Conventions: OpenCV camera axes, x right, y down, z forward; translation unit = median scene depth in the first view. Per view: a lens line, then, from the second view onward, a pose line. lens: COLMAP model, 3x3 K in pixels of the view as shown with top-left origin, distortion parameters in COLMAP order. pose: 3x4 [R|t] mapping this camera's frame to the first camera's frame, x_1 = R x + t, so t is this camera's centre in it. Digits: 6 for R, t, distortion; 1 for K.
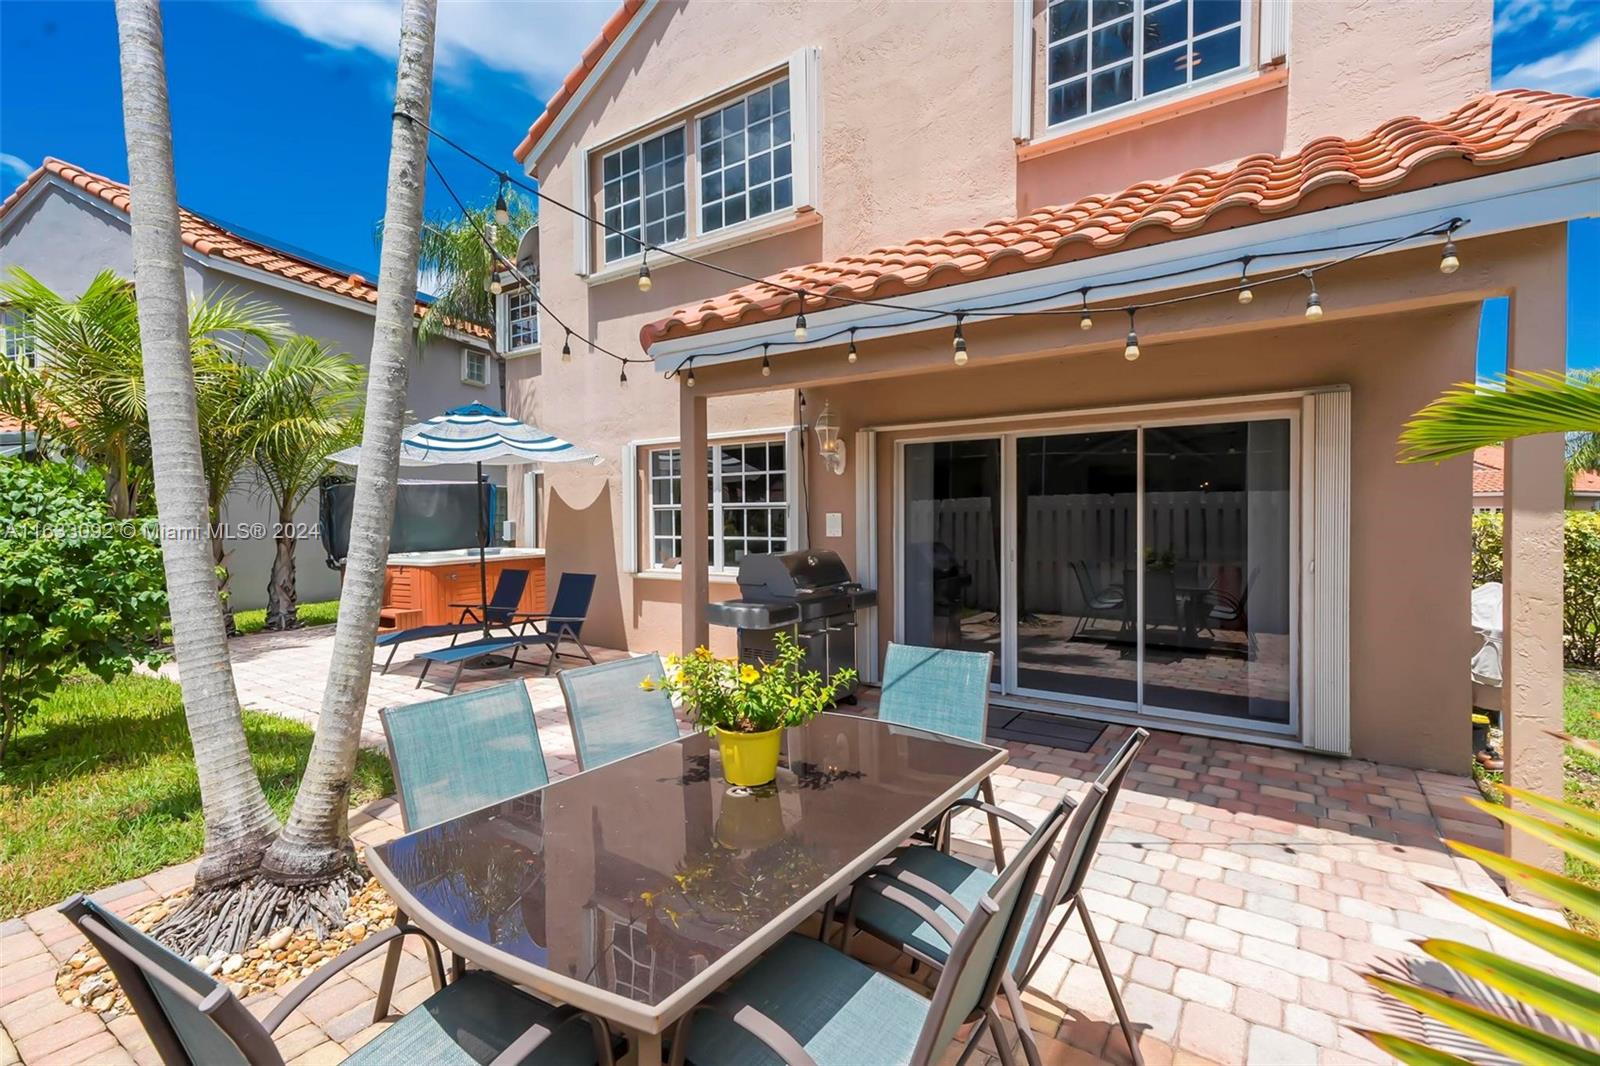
lens RADIAL K [[731.9, 0, 835.0], [0, 731.9, 532.3], [0, 0, 1]] dist [0.021504, 0.000723]
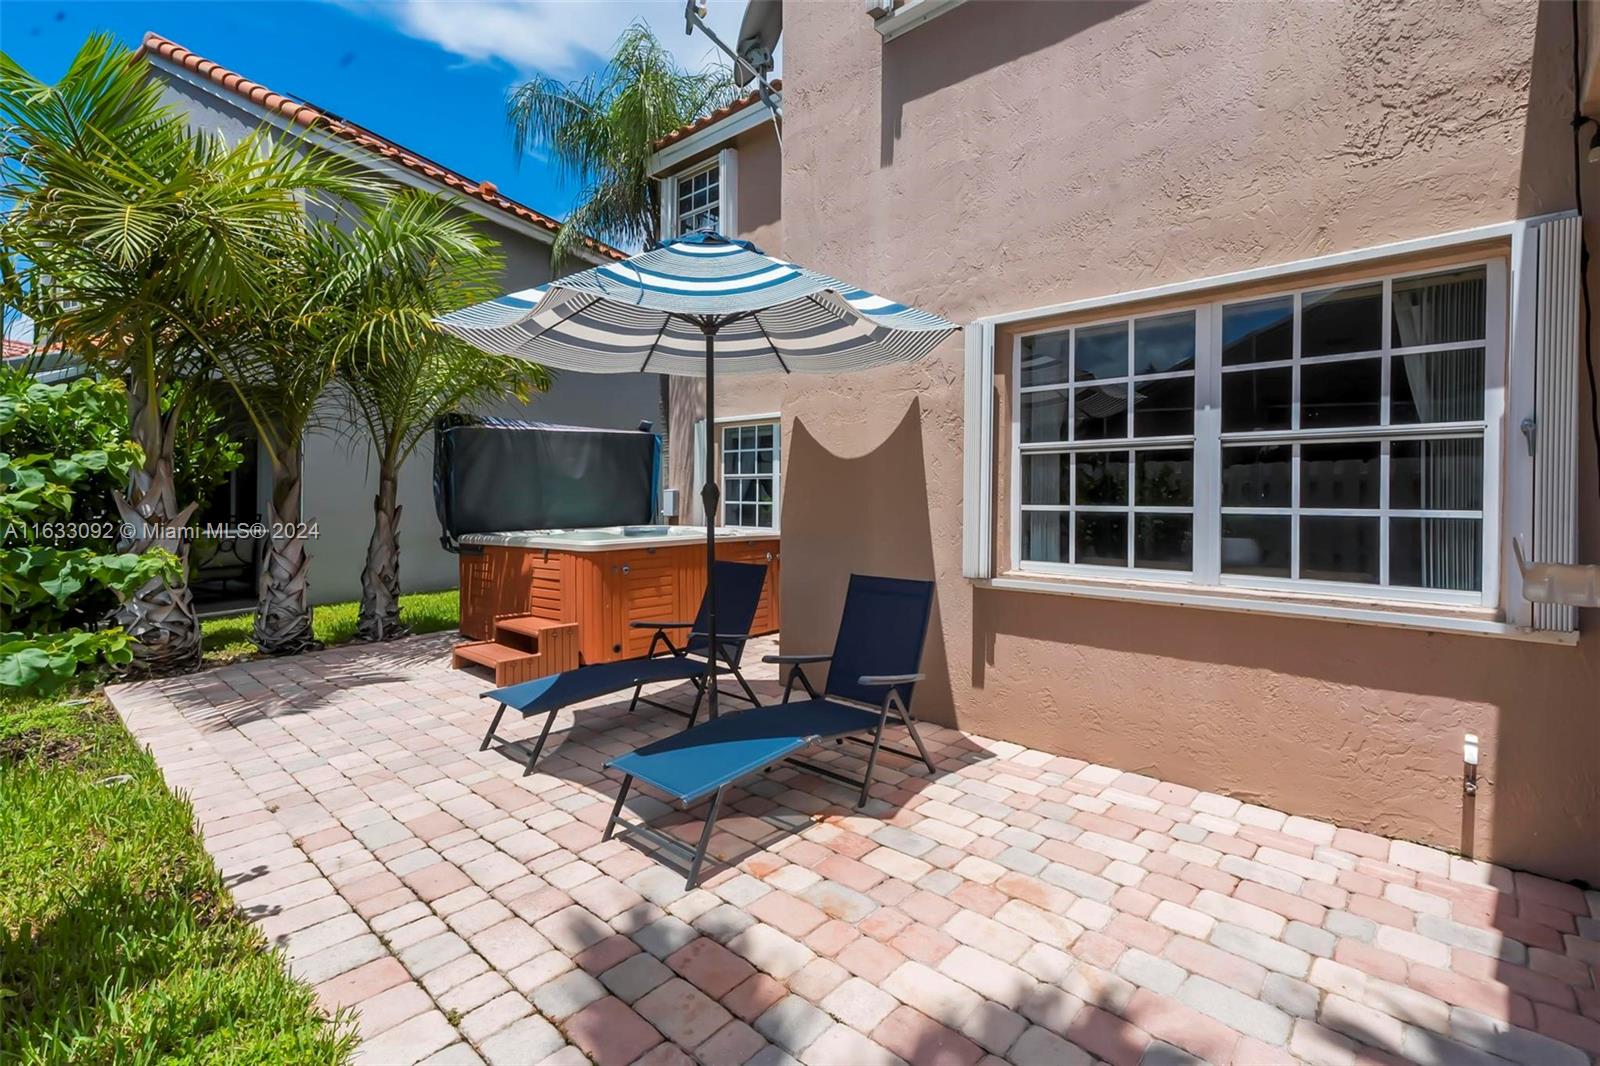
lens RADIAL K [[742.8, 0, 800.8], [0, 742.8, 509.9], [0, 0, 1]] dist [0.023493, -0.000831]
pose [[0.986157, 0.017394, -0.164902, -0.261141], [-0.019508, 0.999747, -0.011206, 0.013981], [0.164665, 0.014267, 0.986246, 0.395603]]
